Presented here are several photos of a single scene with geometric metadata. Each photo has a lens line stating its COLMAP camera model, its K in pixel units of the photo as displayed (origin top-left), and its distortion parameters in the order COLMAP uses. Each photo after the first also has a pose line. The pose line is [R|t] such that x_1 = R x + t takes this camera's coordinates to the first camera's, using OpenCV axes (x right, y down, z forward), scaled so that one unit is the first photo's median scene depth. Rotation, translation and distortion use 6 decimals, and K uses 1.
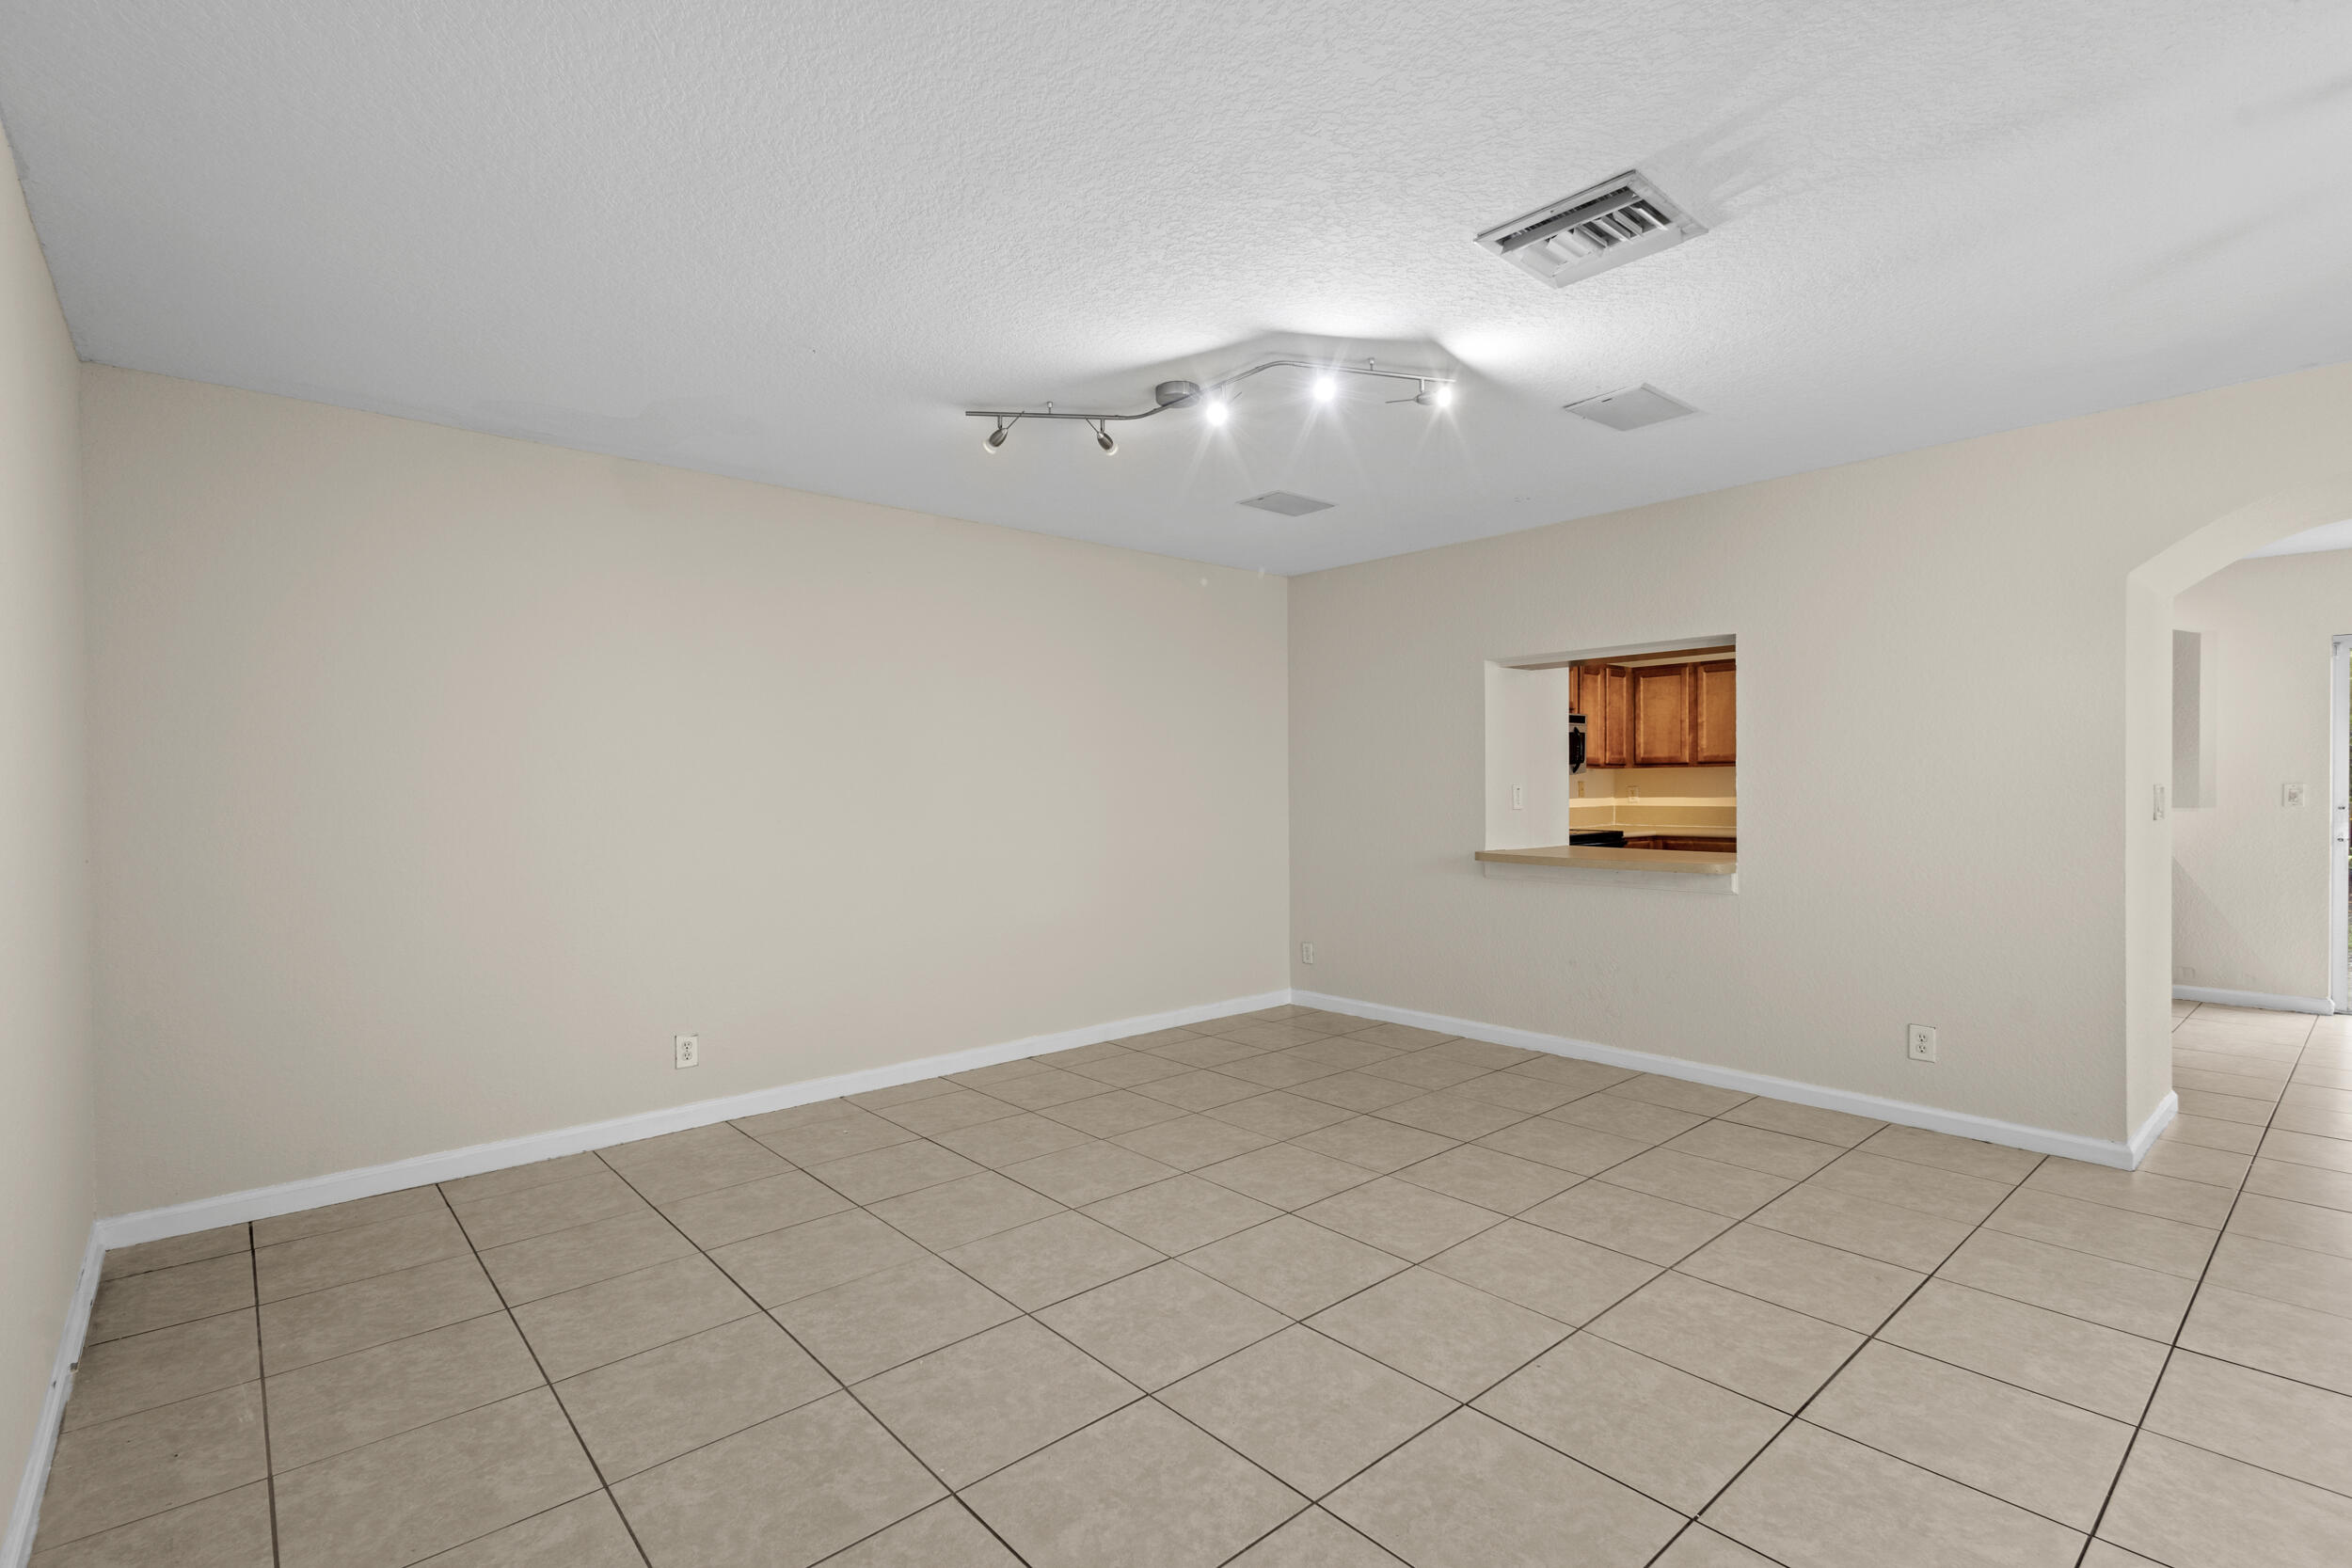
lens RADIAL K [[1086.1, 0, 1178.0], [0, 1086.1, 781.1], [0, 0, 1]] dist [0.004016, -0.000682]
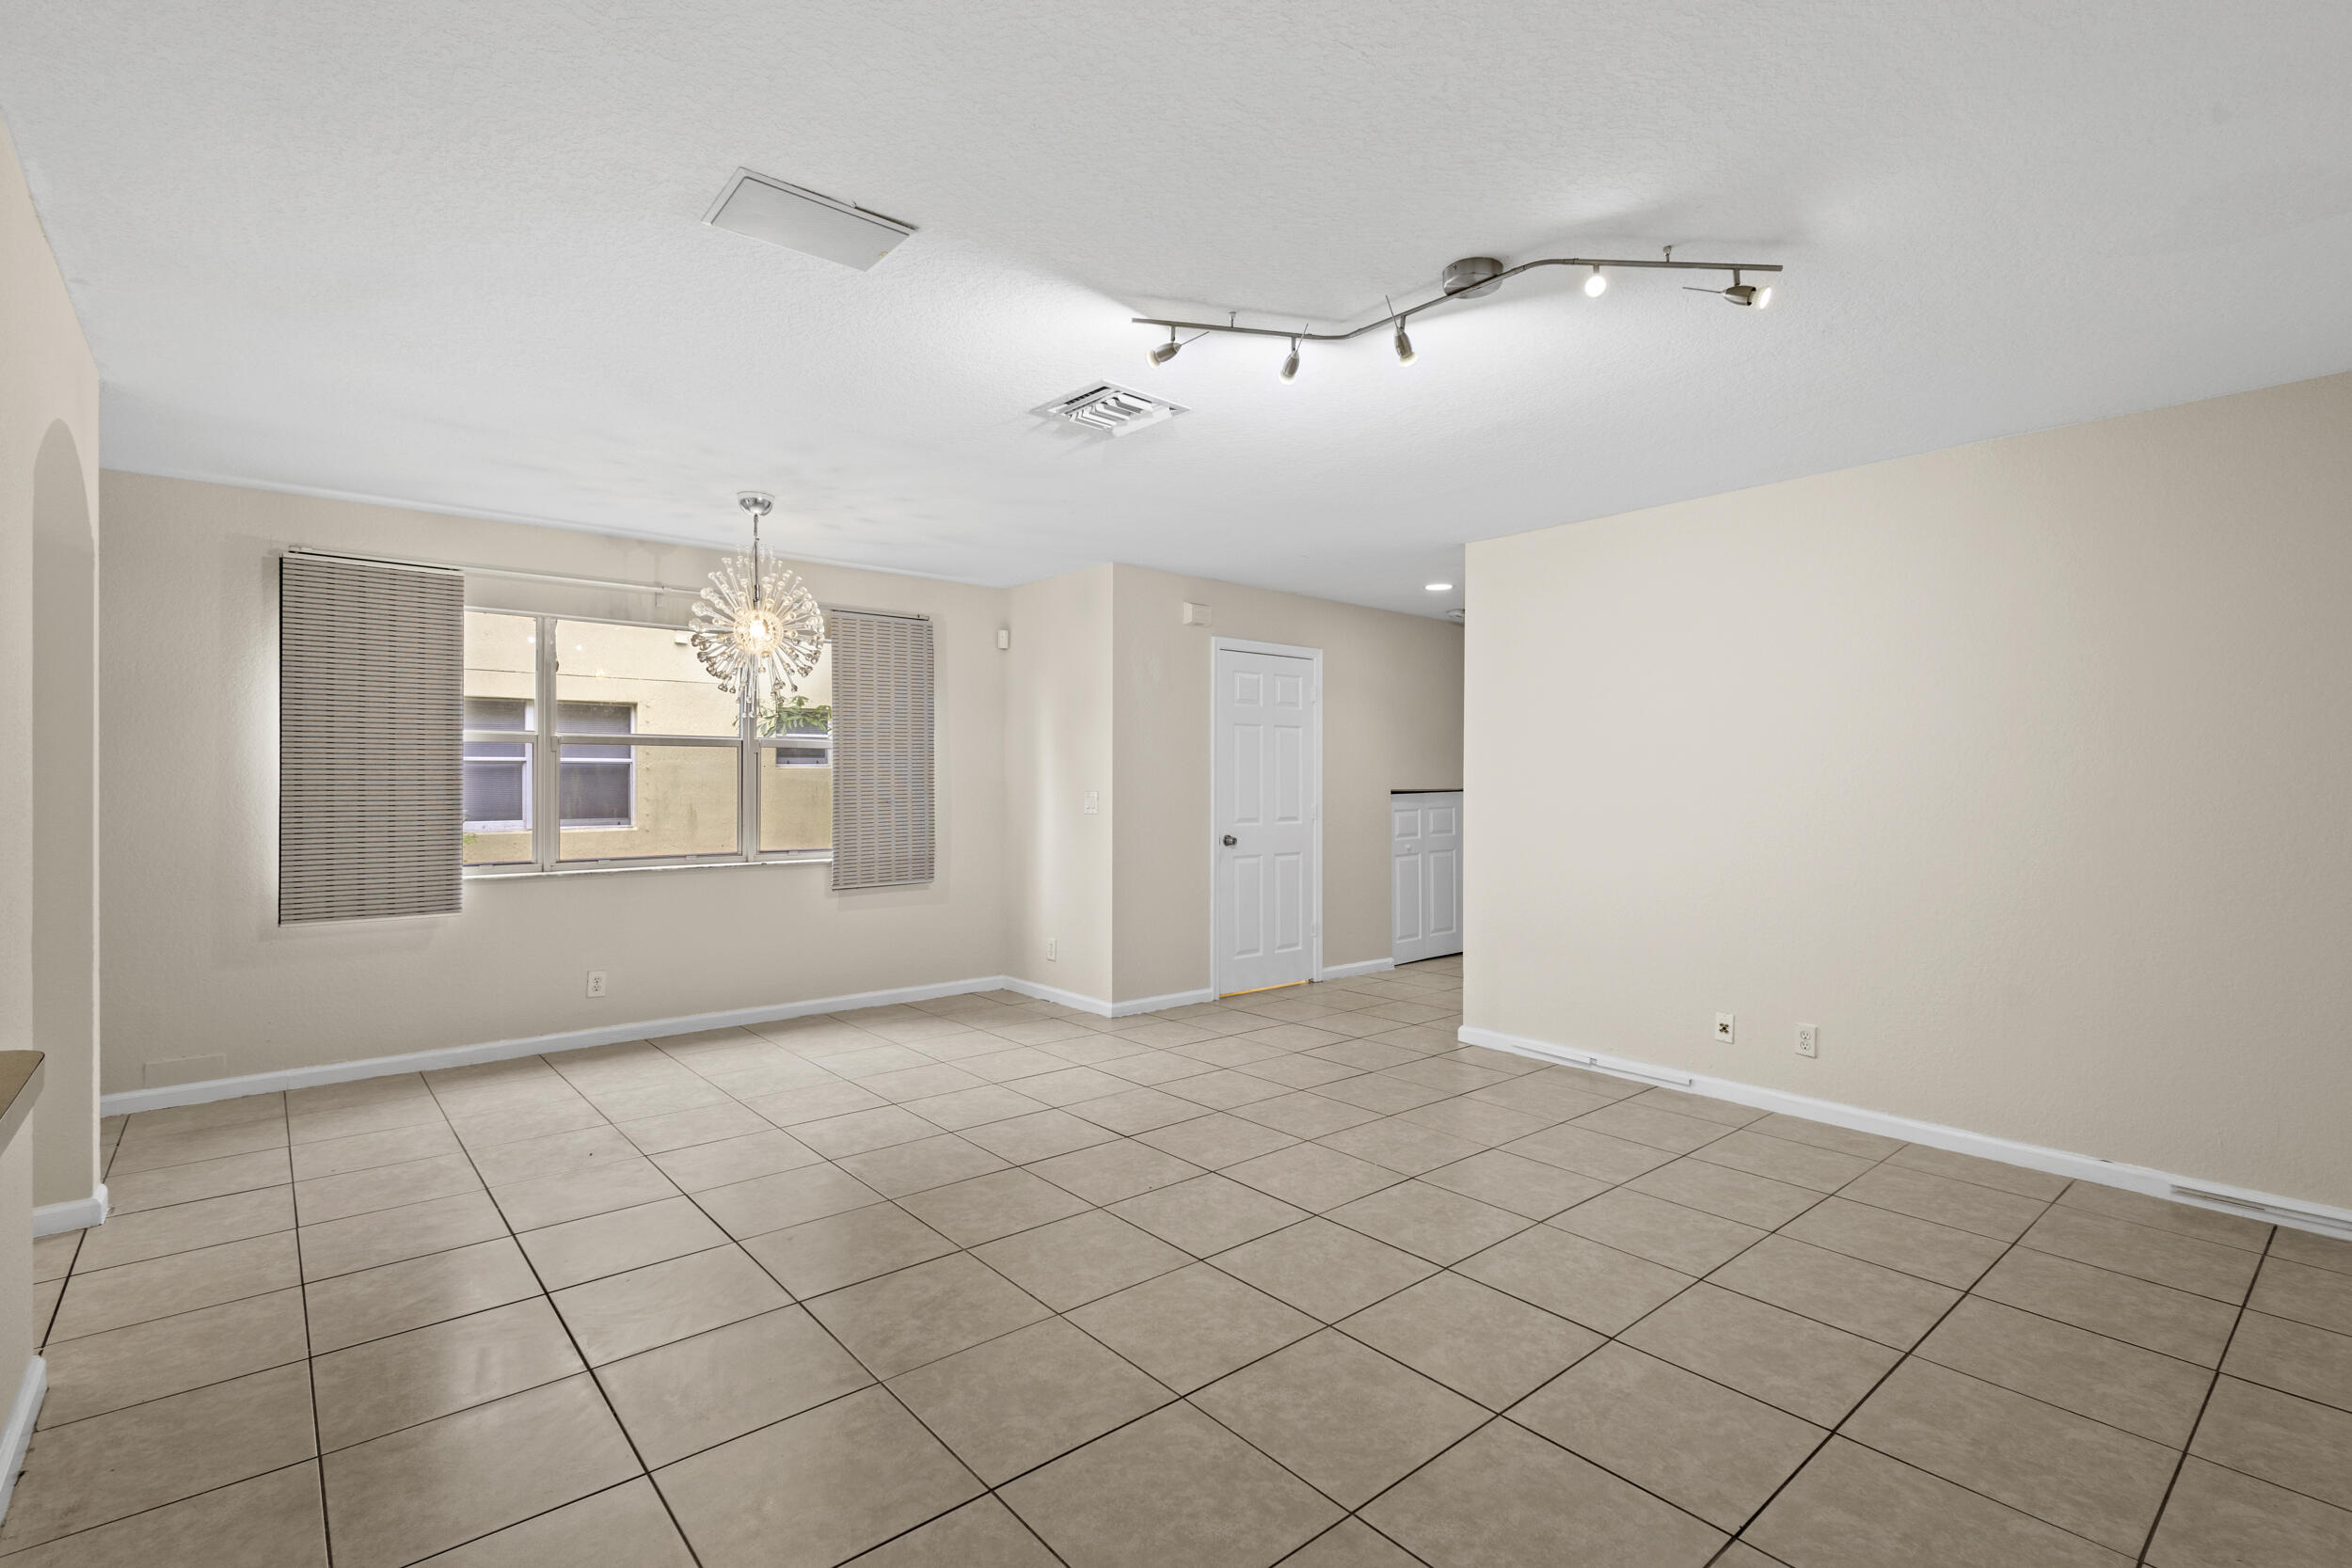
lens RADIAL K [[1086.1, 0, 1173.5], [0, 1086.1, 785.1], [0, 0, 1]] dist [0.004016, -0.000682]
pose [[-0.999836, 0.007495, 0.016505, 0.217196], [0.007528, 0.999970, 0.001920, -0.002806], [-0.016490, 0.002044, -0.999862, 1.950244]]
